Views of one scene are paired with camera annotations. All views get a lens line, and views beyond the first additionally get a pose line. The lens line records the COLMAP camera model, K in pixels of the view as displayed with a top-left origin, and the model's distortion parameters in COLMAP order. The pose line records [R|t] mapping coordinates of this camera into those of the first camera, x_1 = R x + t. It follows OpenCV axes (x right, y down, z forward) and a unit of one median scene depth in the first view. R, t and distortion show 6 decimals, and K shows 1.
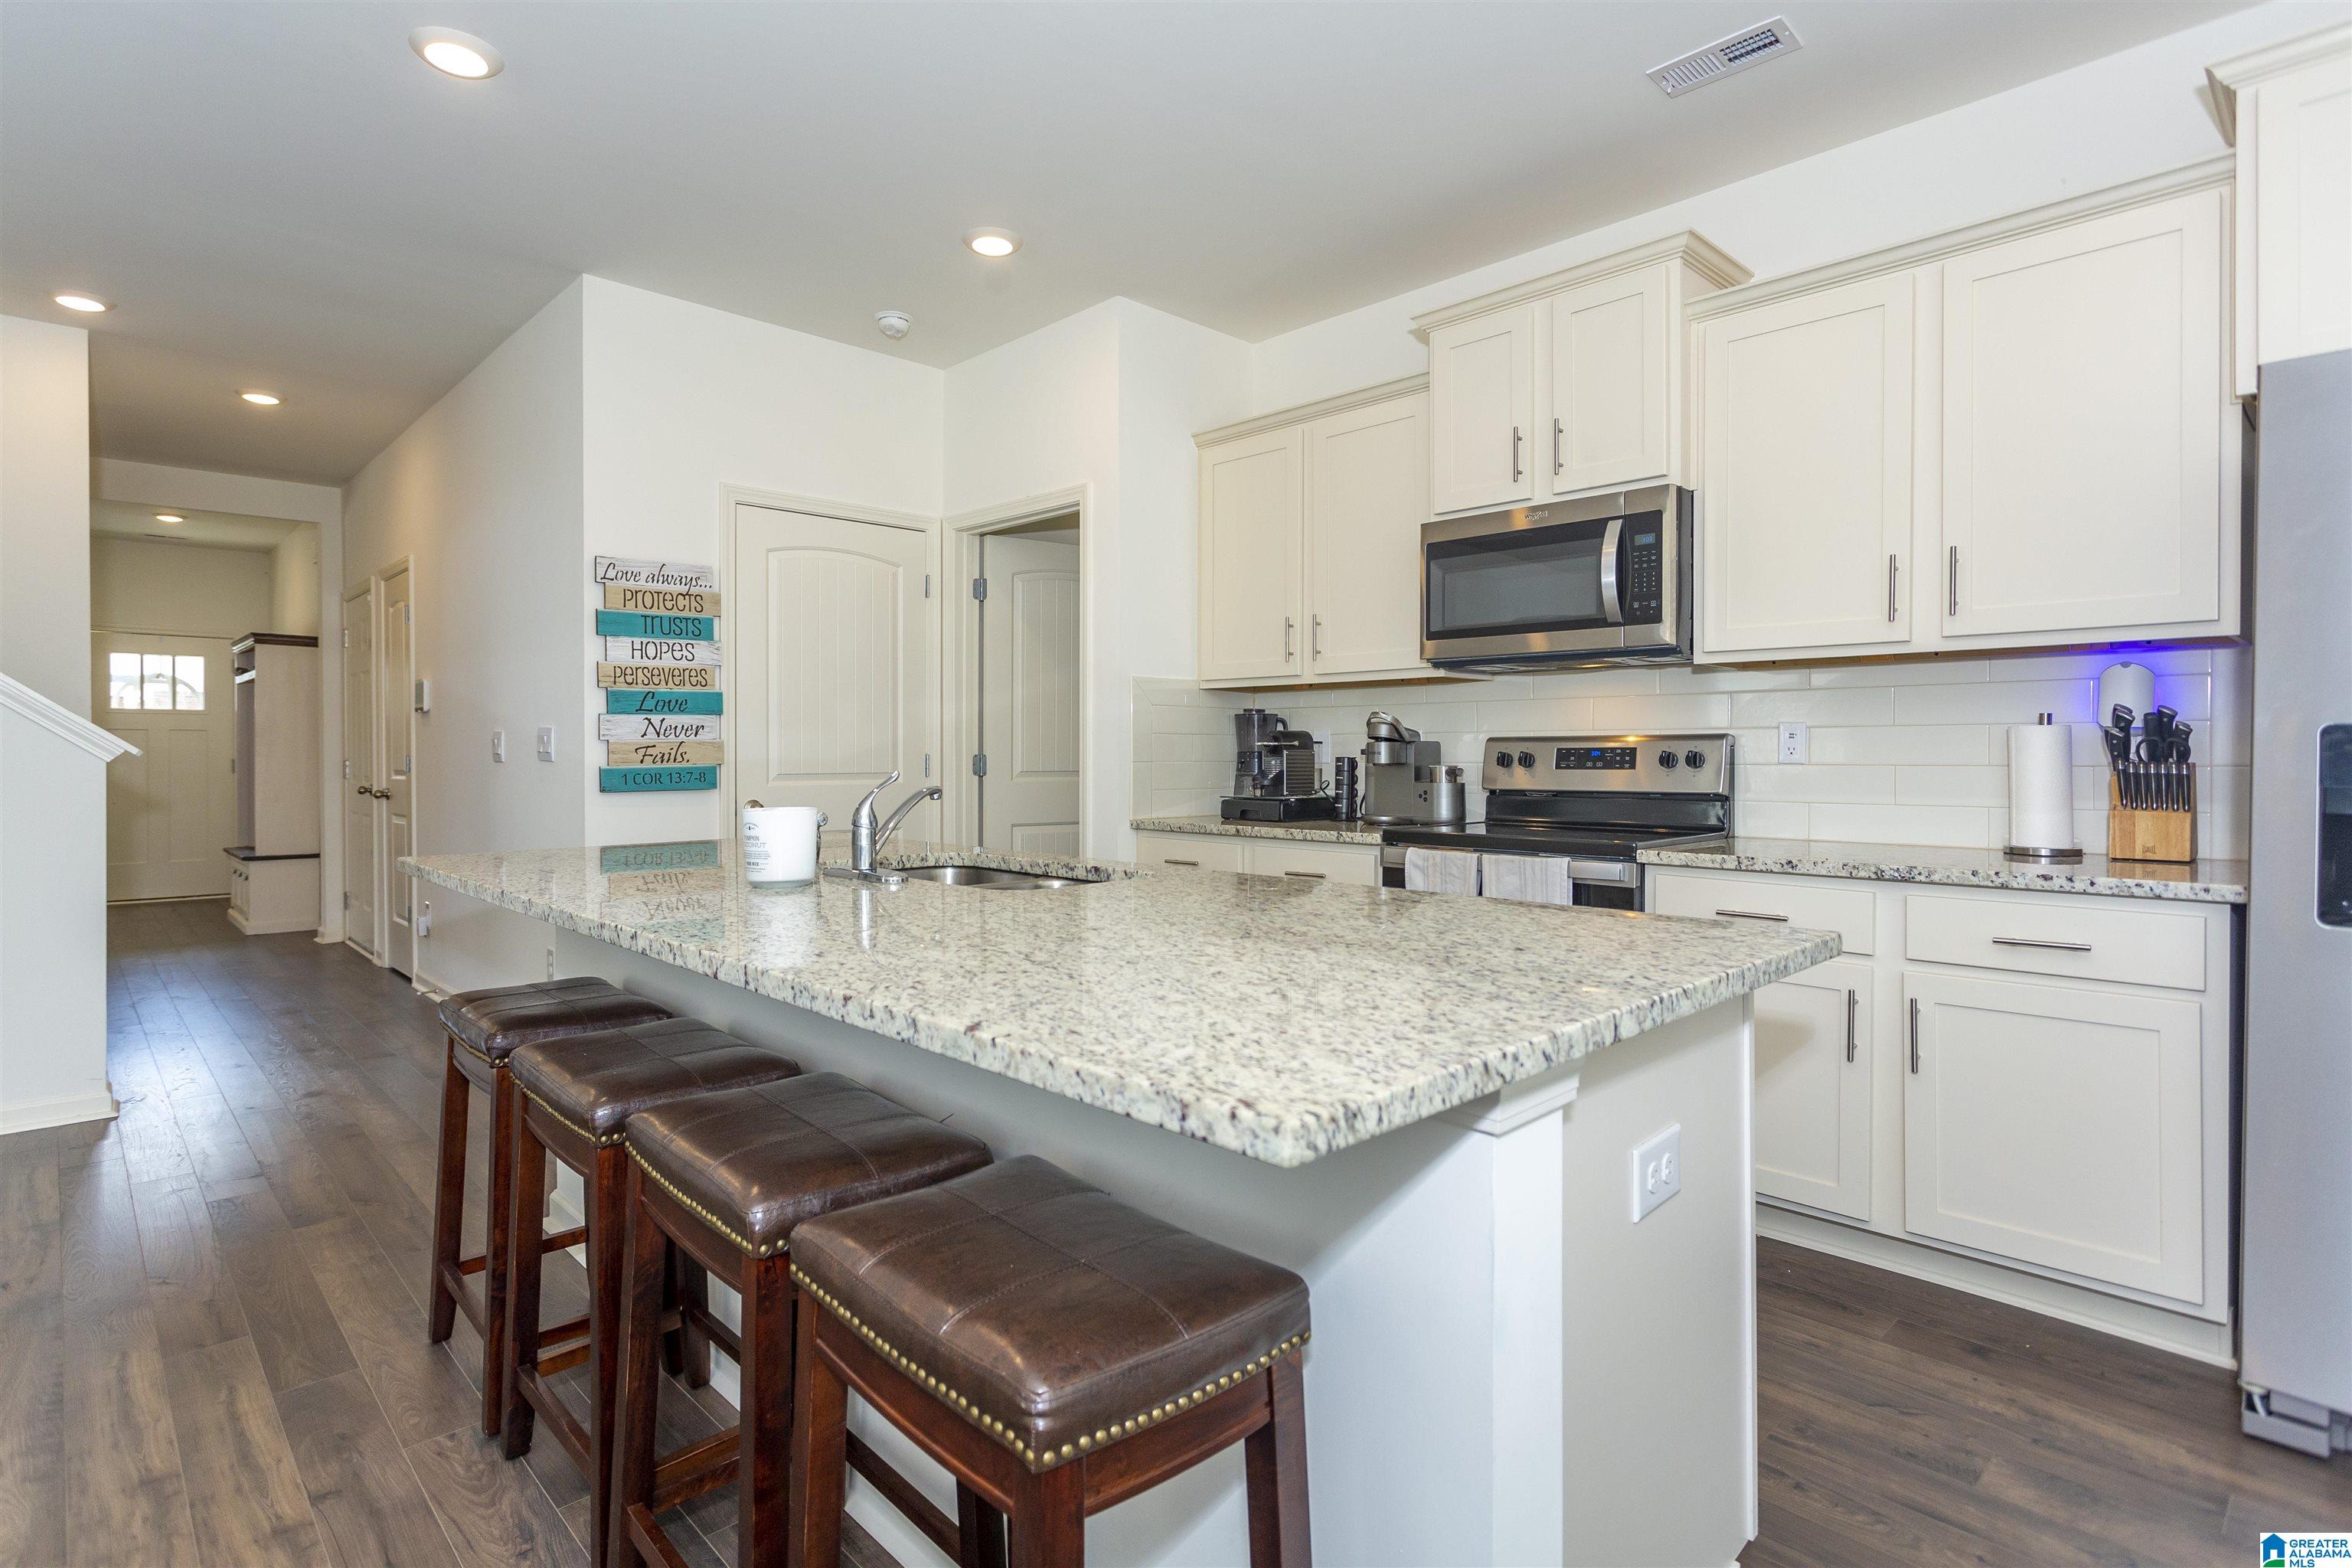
lens RADIAL K [[1171.3, 0, 1165.3], [0, 1171.3, 758.4], [0, 0, 1]] dist [-0.001785, 0.003593]
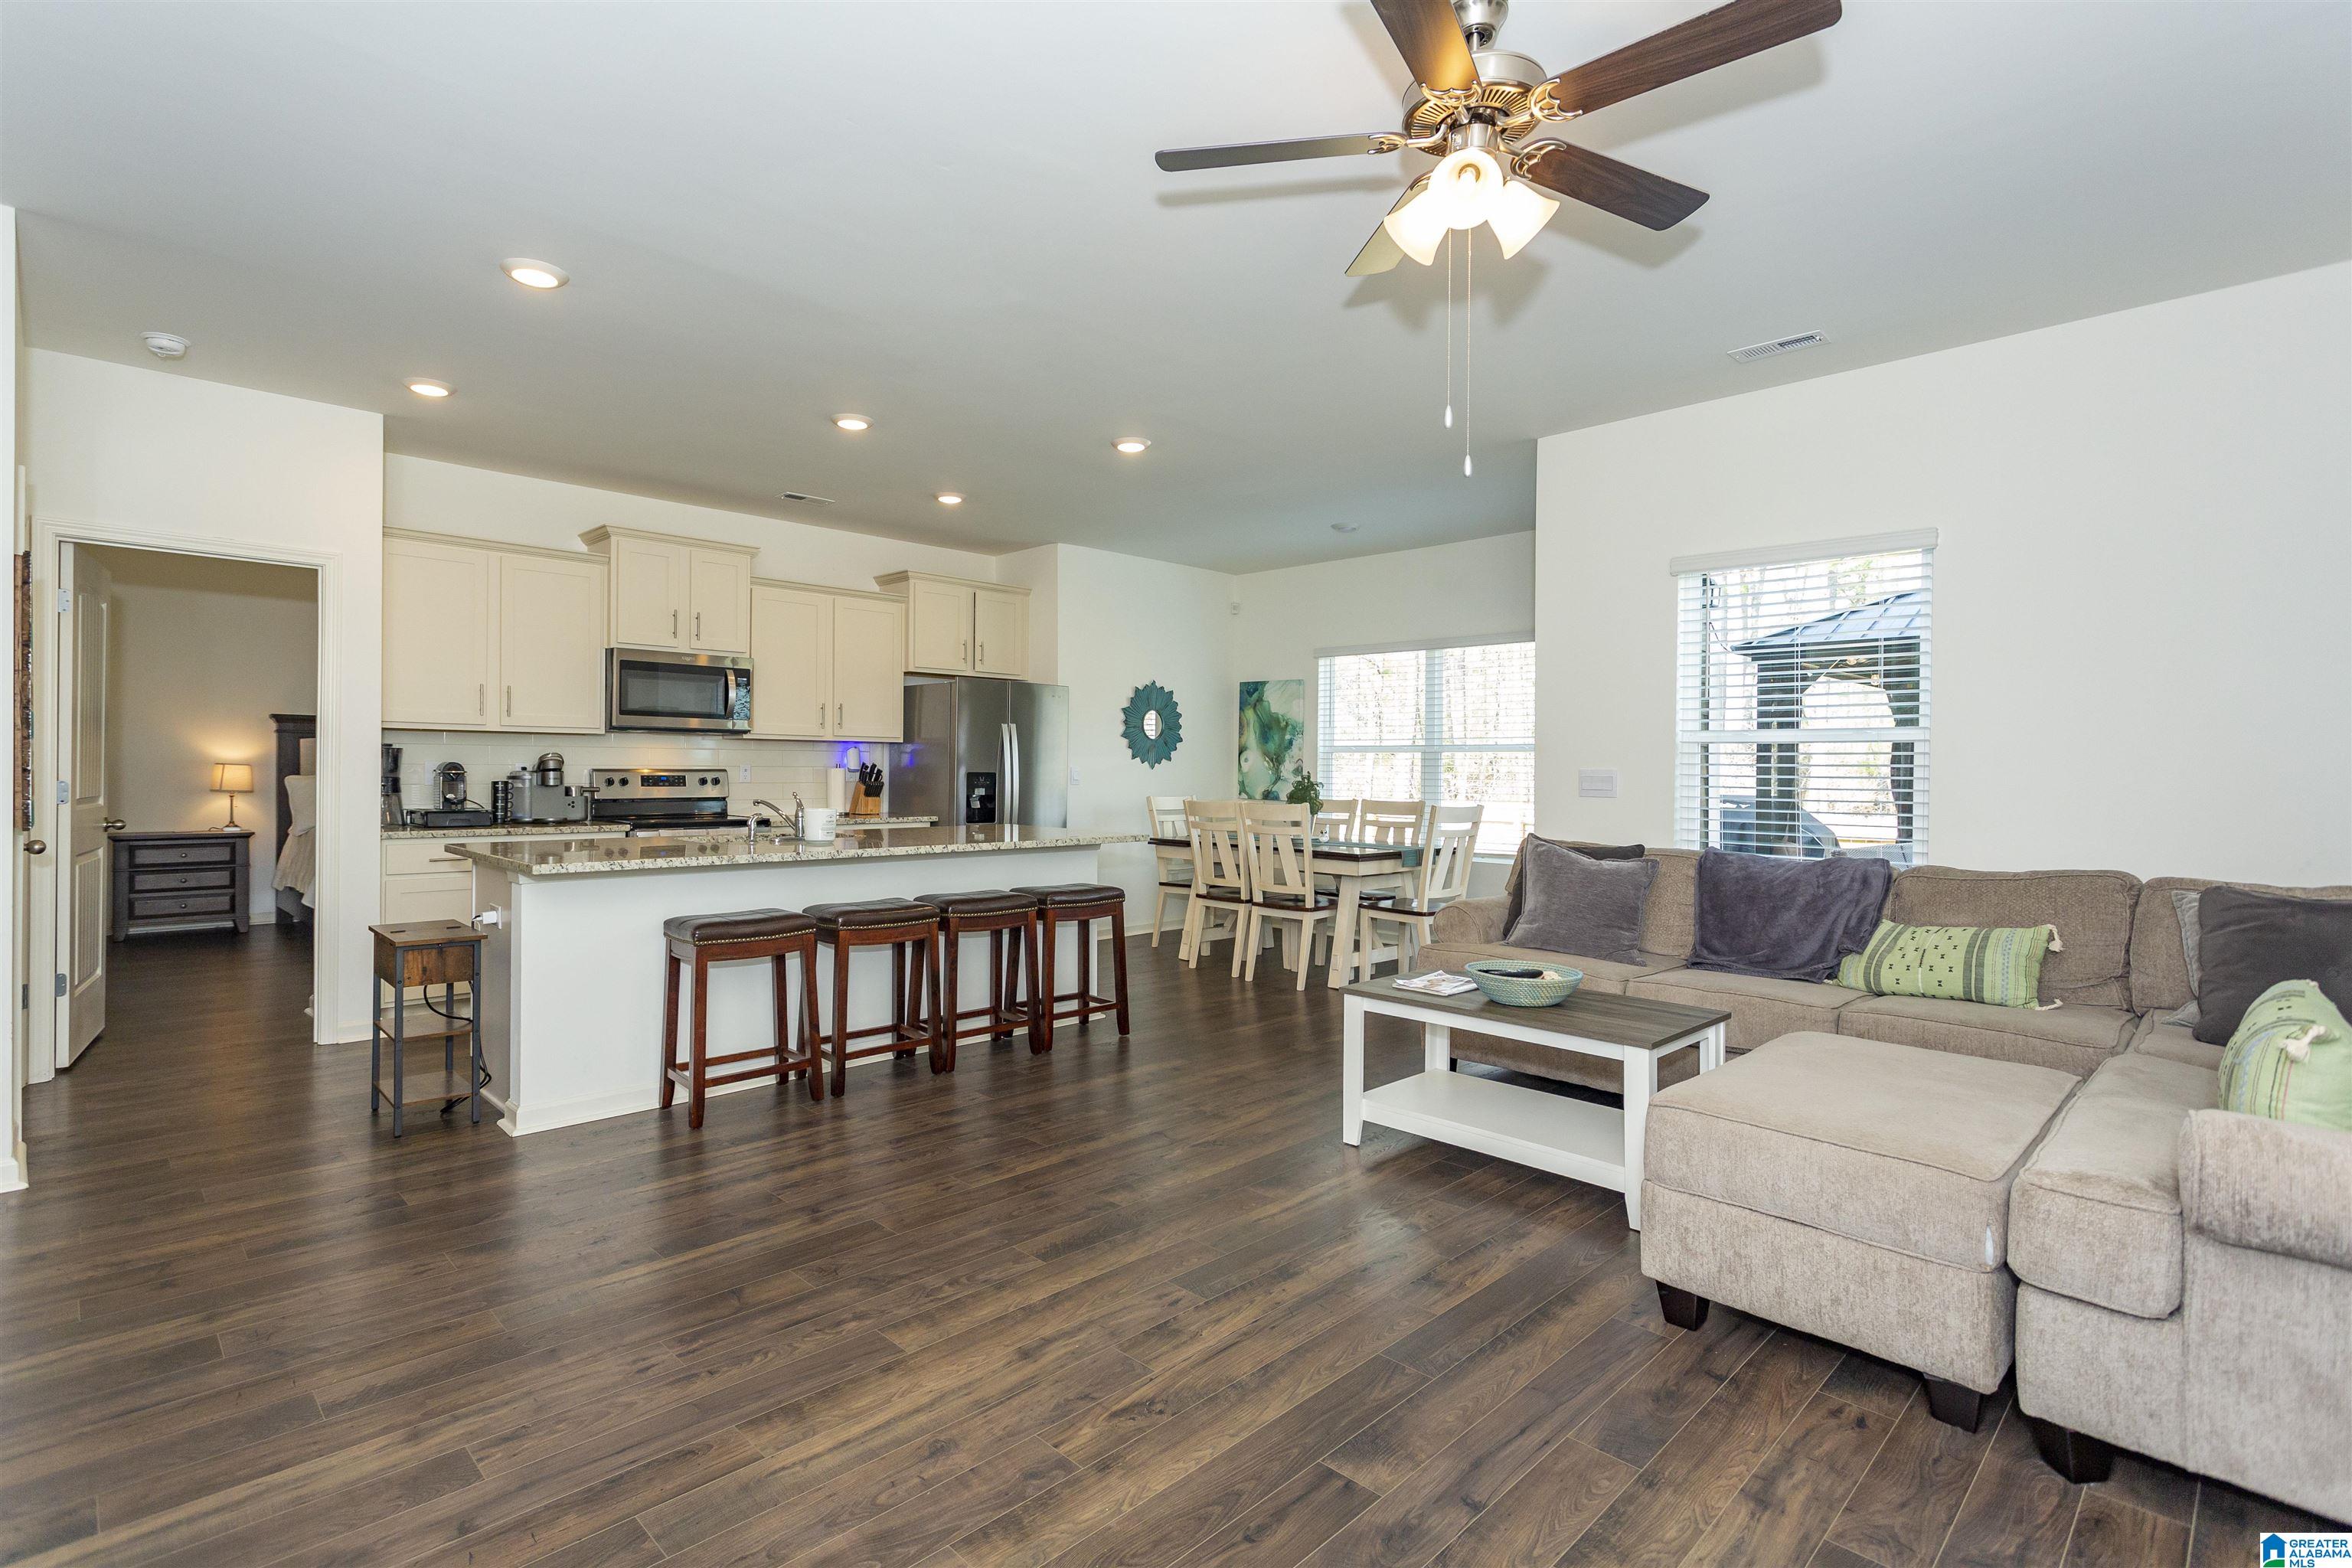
lens RADIAL K [[1116.7, 0, 1142.5], [0, 1116.7, 781.0], [0, 0, 1]] dist [0.001236, 0.003945]
pose [[-0.007241, -0.010112, 0.999923, -1.335859], [0.000391, 0.999949, 0.010115, -0.016336], [-0.999974, 0.000465, -0.007236, 0.209670]]
